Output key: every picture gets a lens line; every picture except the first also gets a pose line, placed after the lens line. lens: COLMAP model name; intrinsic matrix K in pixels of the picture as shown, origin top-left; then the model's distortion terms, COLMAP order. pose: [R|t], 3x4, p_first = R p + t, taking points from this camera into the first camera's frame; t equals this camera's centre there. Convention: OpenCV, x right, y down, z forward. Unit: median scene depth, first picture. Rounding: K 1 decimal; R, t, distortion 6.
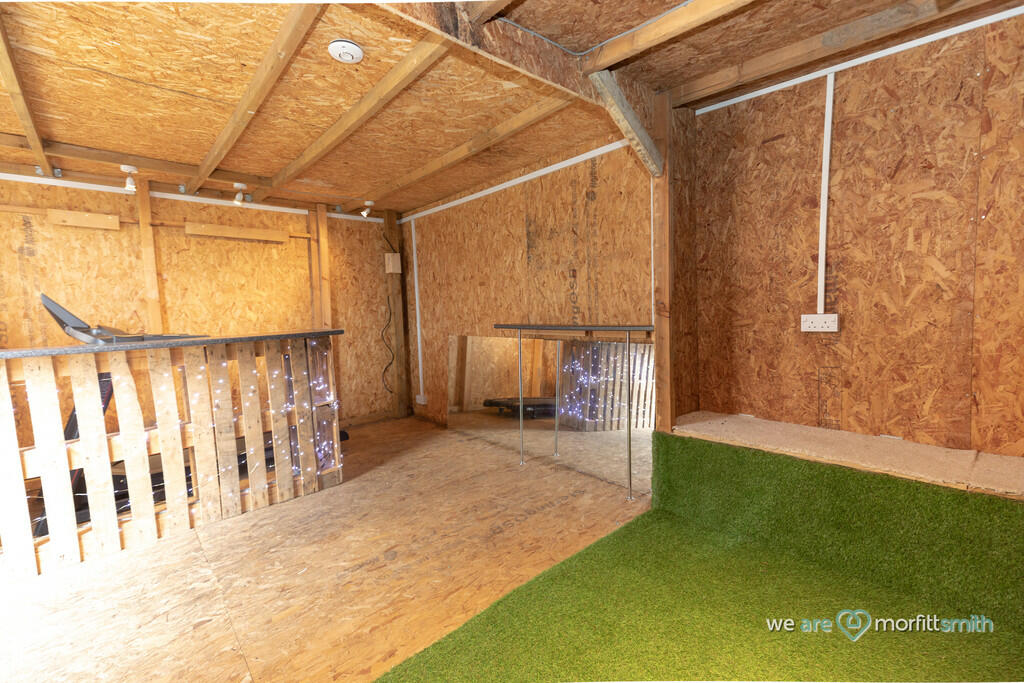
lens RADIAL K [[451.5, 0, 508.3], [0, 451.5, 349.6], [0, 0, 1]] dist [-0.000265, -0.000100]
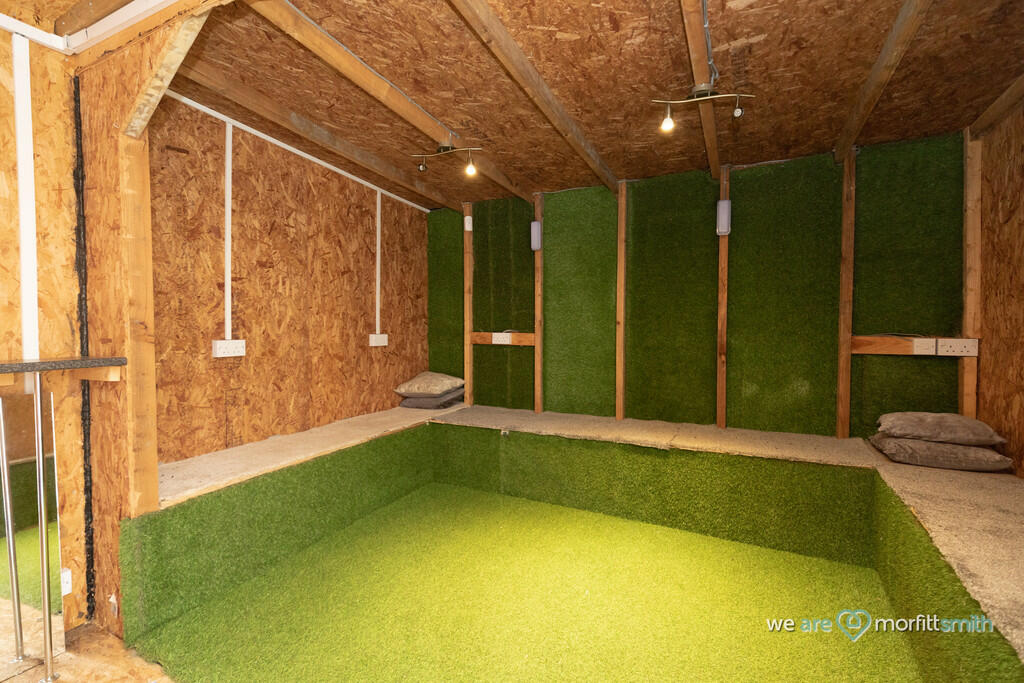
lens RADIAL K [[451.5, 0, 508.3], [0, 451.5, 341.2], [0, 0, 1]] dist [-0.000265, -0.000100]
pose [[-0.394594, 0.013327, 0.918759, -0.536442], [0.103104, 0.994222, 0.029860, -0.039534], [-0.913053, 0.106510, -0.393688, 0.817194]]
